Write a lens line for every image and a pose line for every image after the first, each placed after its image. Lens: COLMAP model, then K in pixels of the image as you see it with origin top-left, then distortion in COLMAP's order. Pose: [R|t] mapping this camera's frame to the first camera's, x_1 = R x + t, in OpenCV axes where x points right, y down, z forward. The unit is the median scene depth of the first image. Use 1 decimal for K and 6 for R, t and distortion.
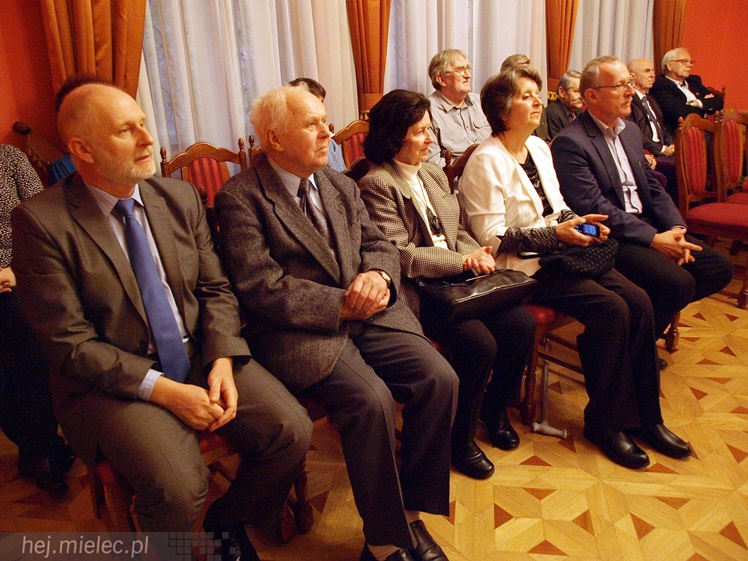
lens RADIAL K [[594.5, 0, 374.0], [0, 594.5, 280.5], [0, 0, 1]] dist [-0.013337, 0.007384]
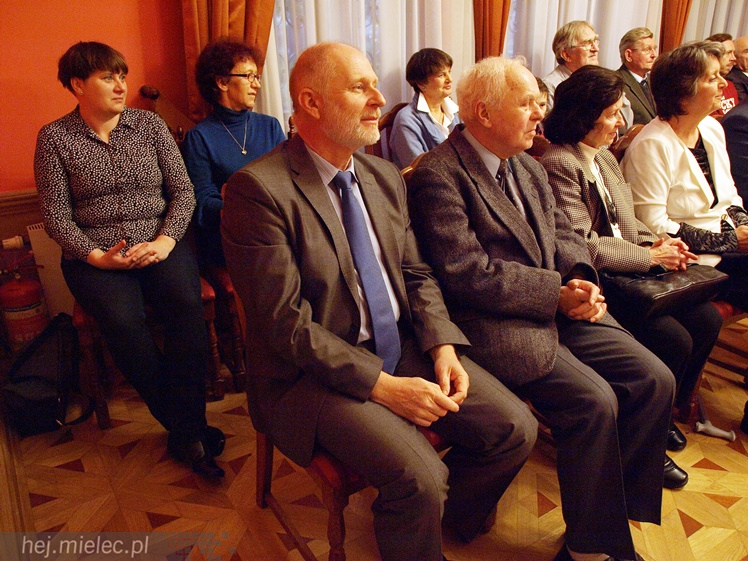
lens RADIAL K [[594.5, 0, 374.0], [0, 594.5, 280.5], [0, 0, 1]] dist [-0.013337, 0.007384]
pose [[0.999036, 0.041221, -0.015071, -0.292738], [-0.040665, 0.998543, 0.035470, -0.003978], [0.016511, -0.034823, 0.999257, 0.060370]]
